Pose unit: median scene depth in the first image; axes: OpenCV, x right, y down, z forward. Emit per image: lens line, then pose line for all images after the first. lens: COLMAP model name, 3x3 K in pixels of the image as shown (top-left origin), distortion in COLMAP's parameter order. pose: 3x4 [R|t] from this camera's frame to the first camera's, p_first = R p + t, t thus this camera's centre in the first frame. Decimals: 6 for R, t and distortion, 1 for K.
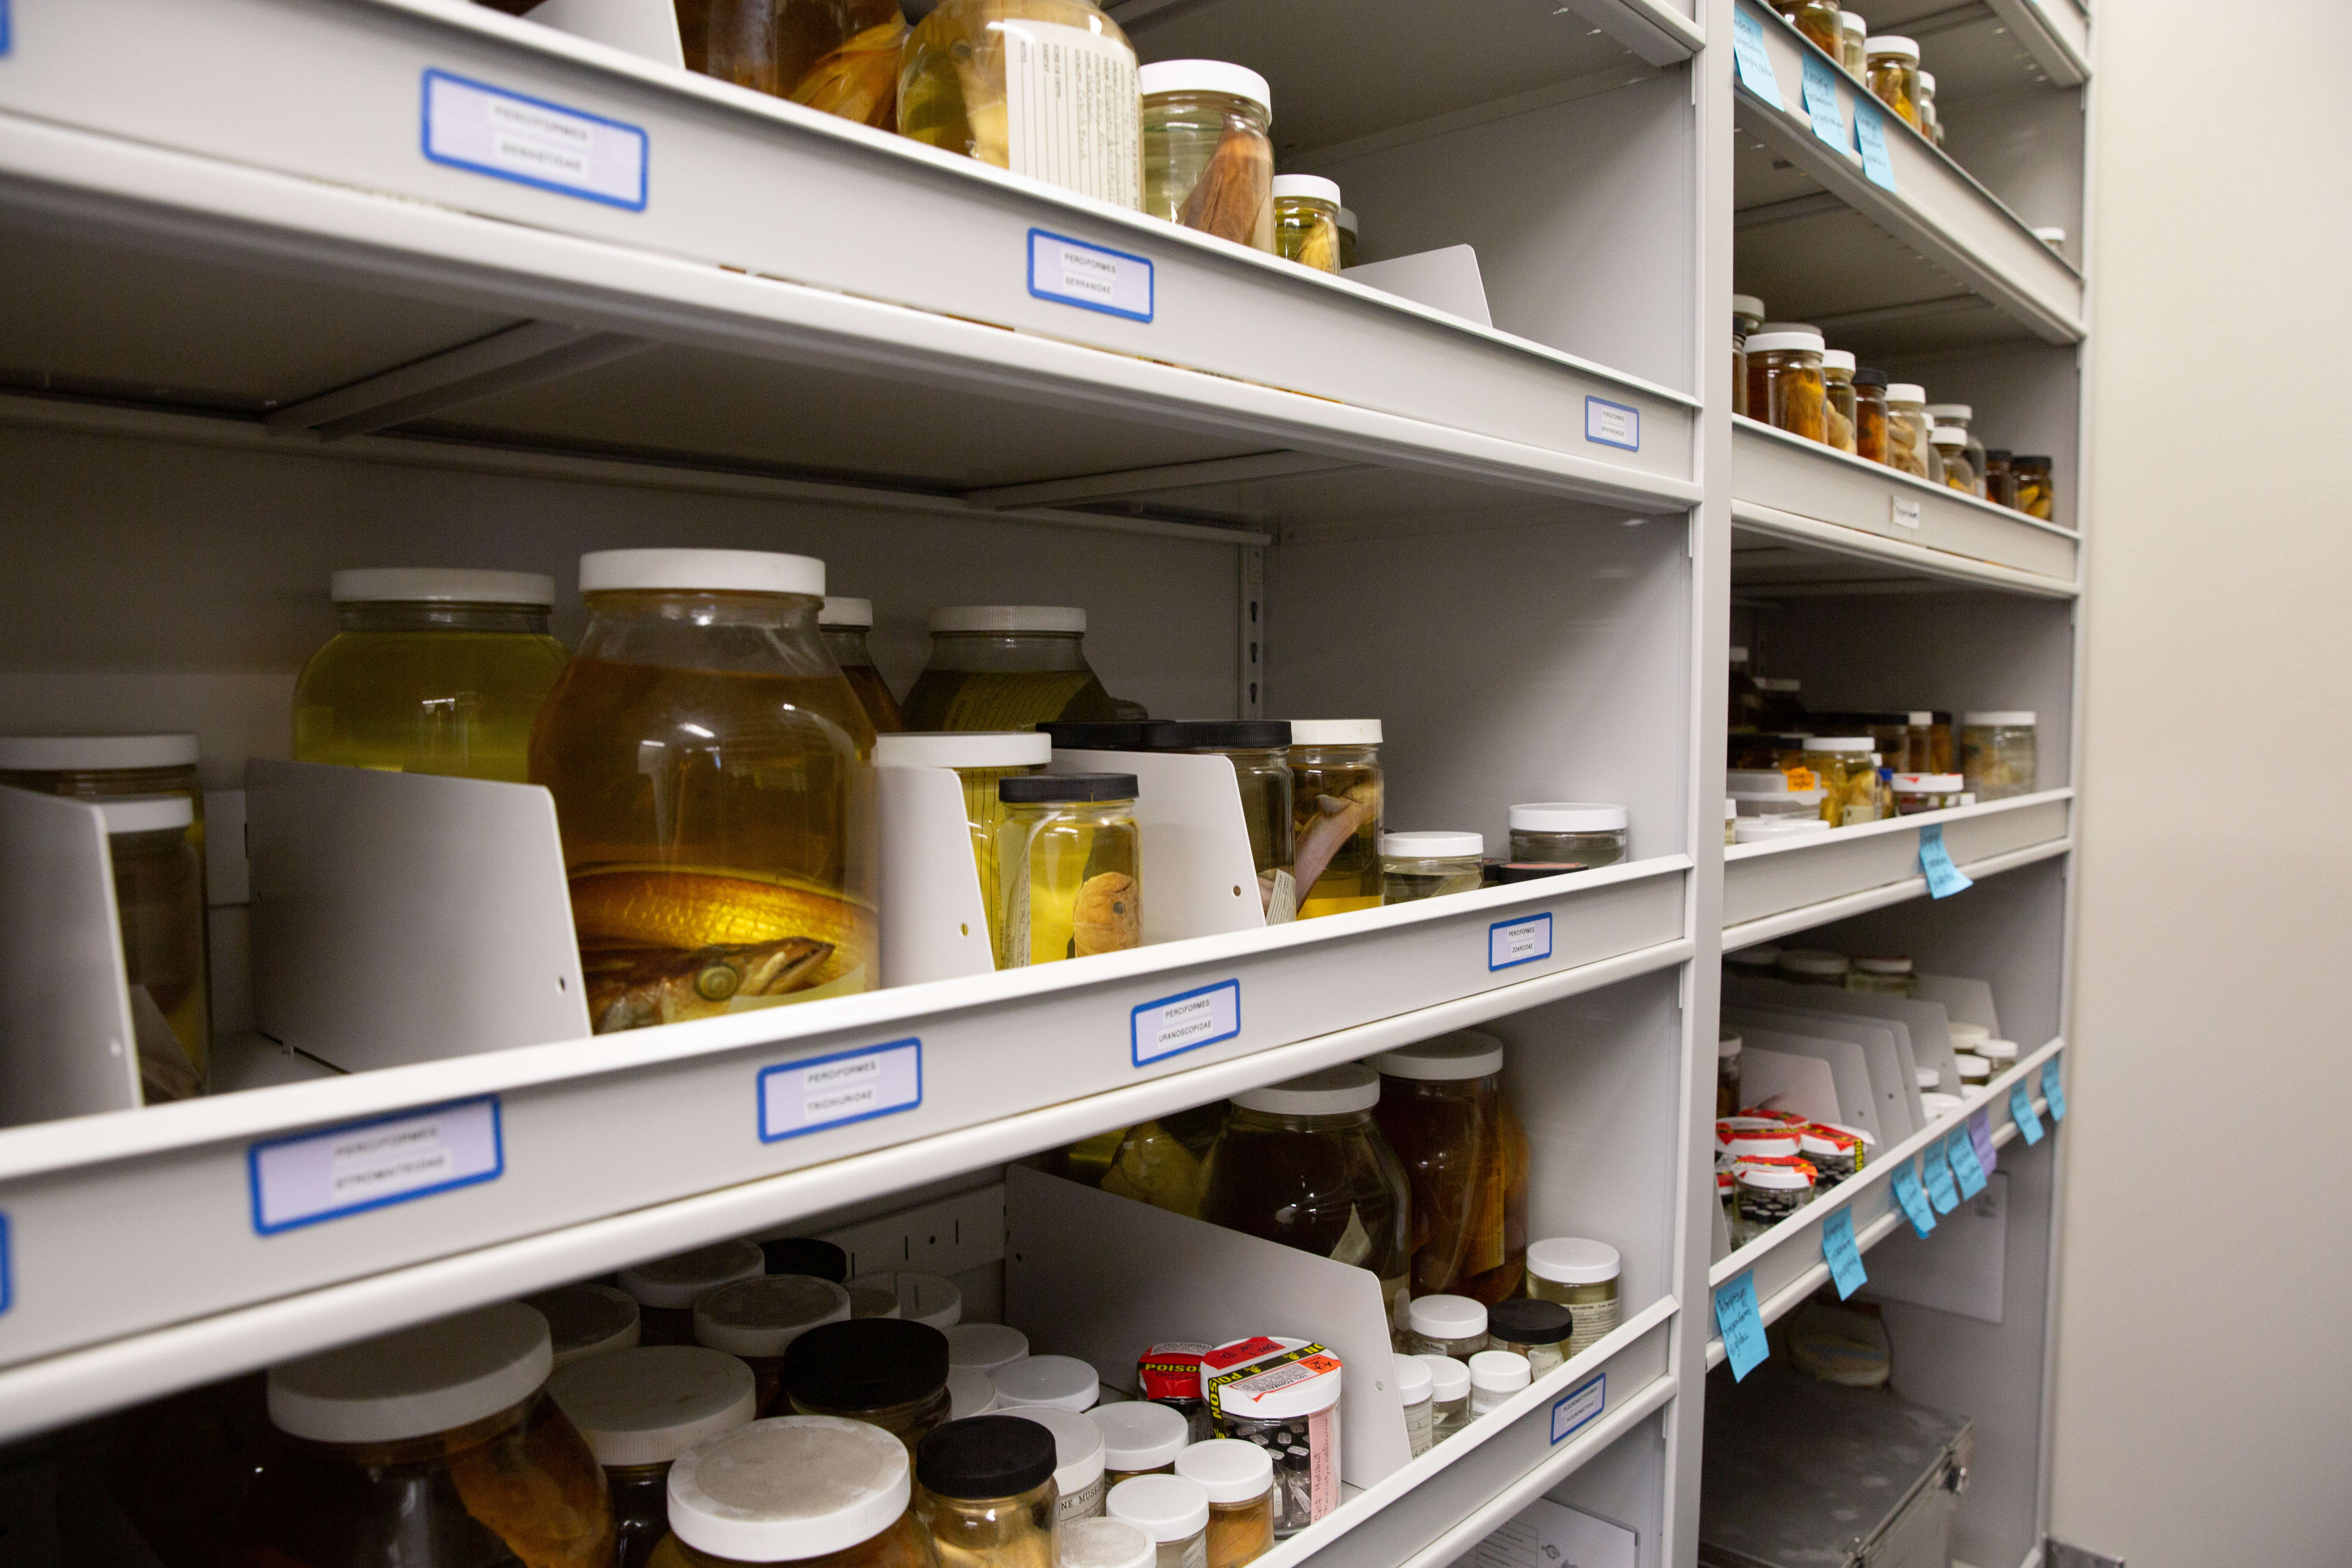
lens RADIAL K [[1607.7, 0, 1176.0], [0, 1607.7, 784.0], [0, 0, 1]] dist [-0.107902, 0.000183]
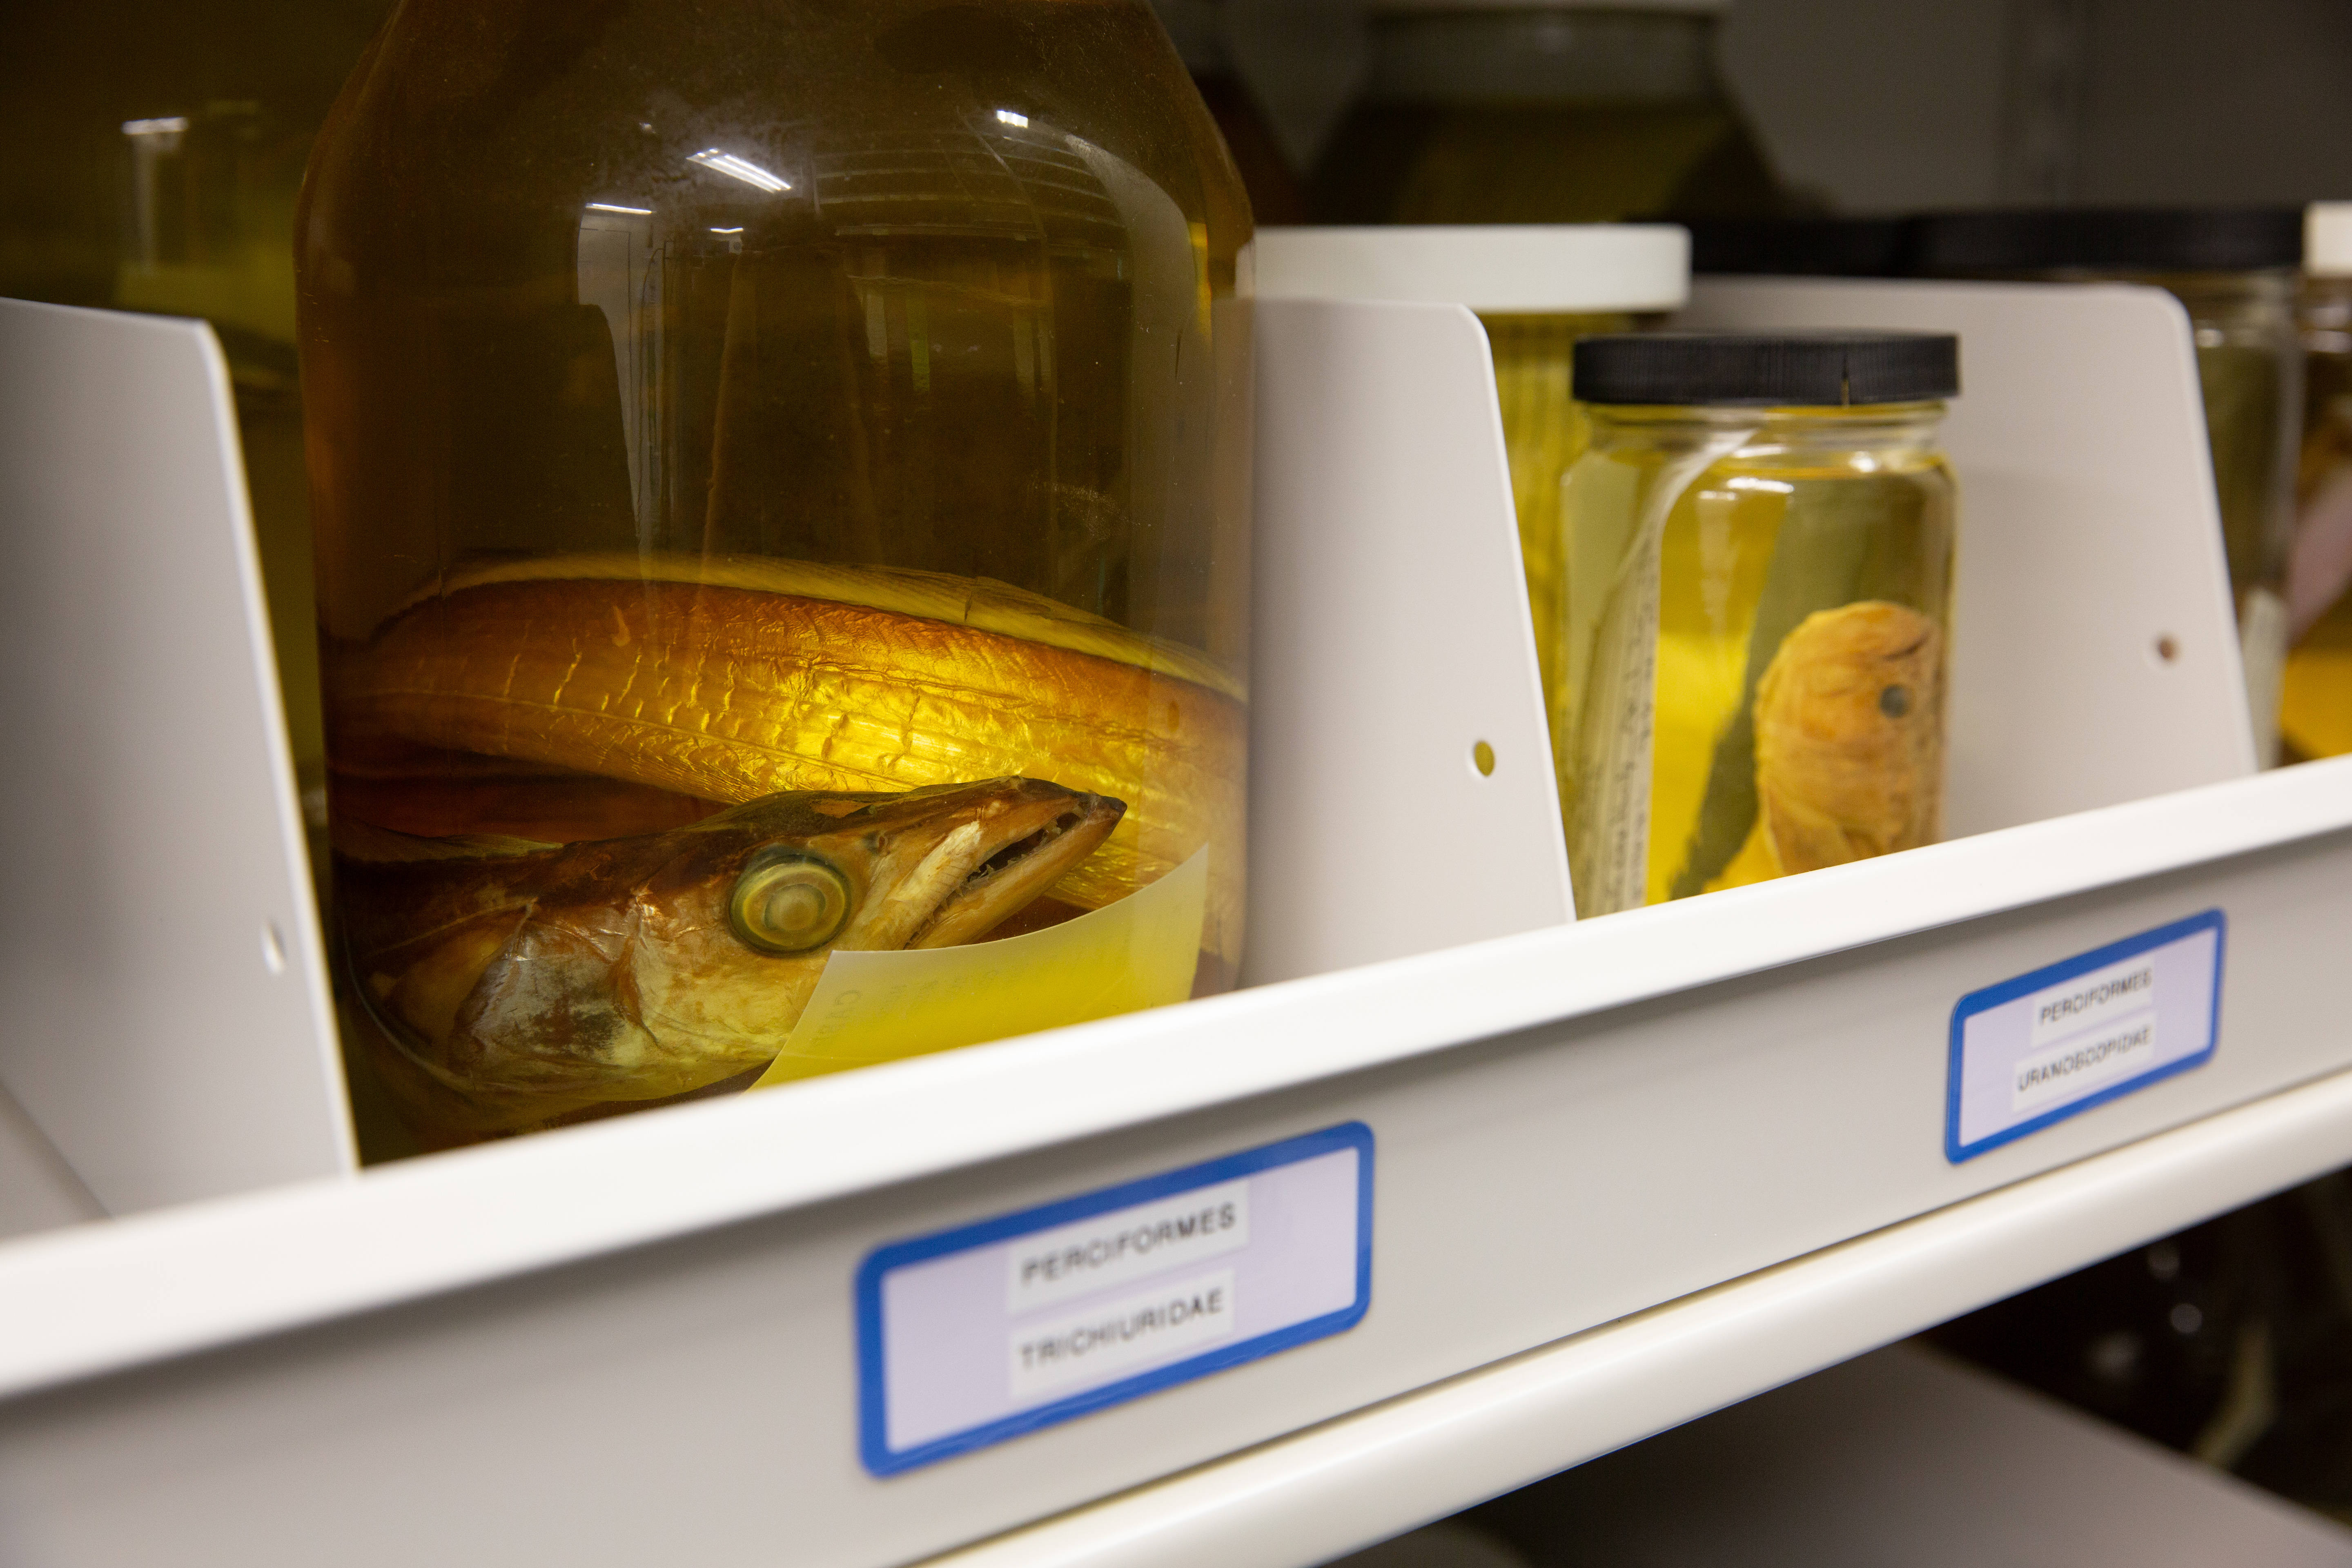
lens RADIAL K [[2551.6, 0, 1176.0], [0, 2551.6, 784.0], [0, 0, 1]] dist [0.002784, -0.004354]
pose [[0.978856, 0.046349, -0.199232, -0.089910], [-0.015162, 0.987752, 0.155296, 0.008972], [0.203989, -0.148992, 0.967569, 0.455280]]
